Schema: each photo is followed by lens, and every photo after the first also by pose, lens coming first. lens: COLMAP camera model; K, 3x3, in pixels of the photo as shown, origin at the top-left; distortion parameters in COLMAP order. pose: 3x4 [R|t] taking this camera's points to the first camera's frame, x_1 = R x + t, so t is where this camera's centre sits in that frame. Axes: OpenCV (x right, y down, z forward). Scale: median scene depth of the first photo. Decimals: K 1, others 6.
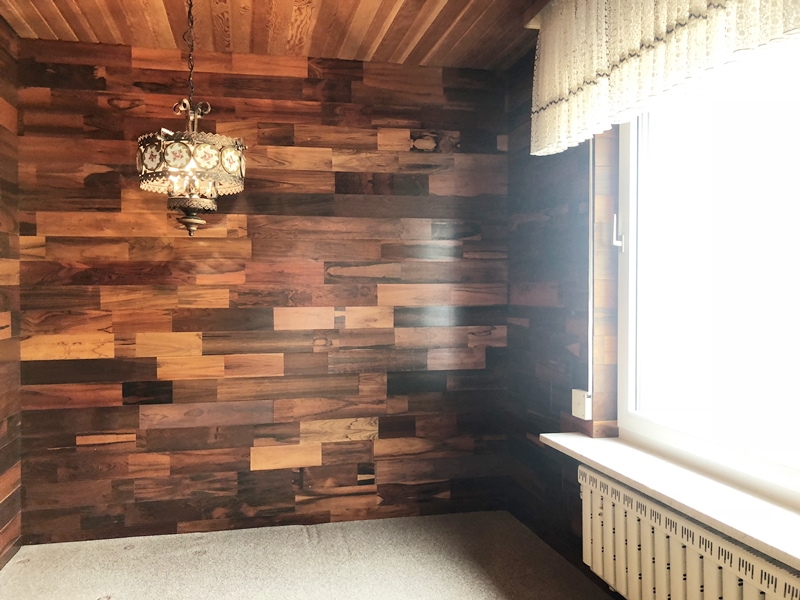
lens RADIAL K [[660.5, 0, 395.0], [0, 660.5, 298.4], [0, 0, 1]] dist [0.013323, -0.010546]
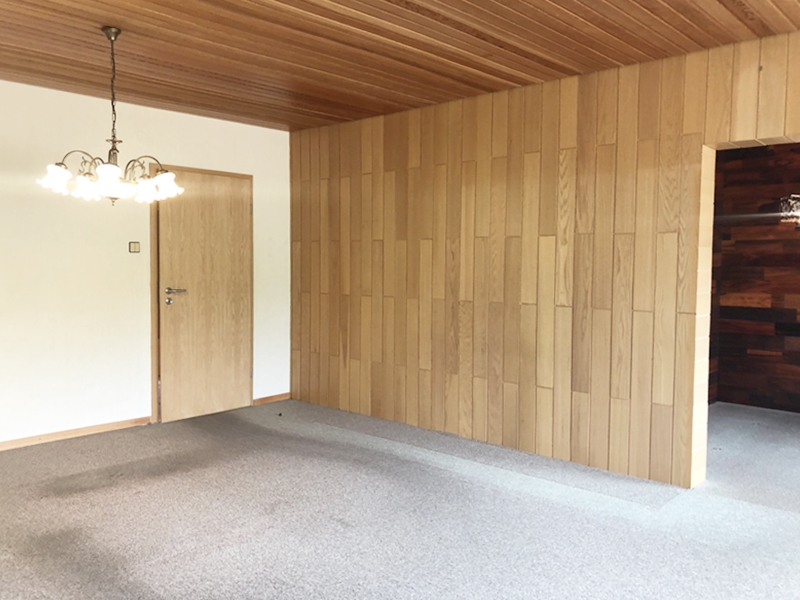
lens RADIAL K [[660.5, 0, 393.8], [0, 660.5, 297.9], [0, 0, 1]] dist [0.013323, -0.010546]
pose [[0.561074, 0.058390, -0.825704, 0.481017], [-0.008558, 0.997865, 0.064750, -0.043701], [0.827722, -0.029263, 0.560375, -0.844960]]
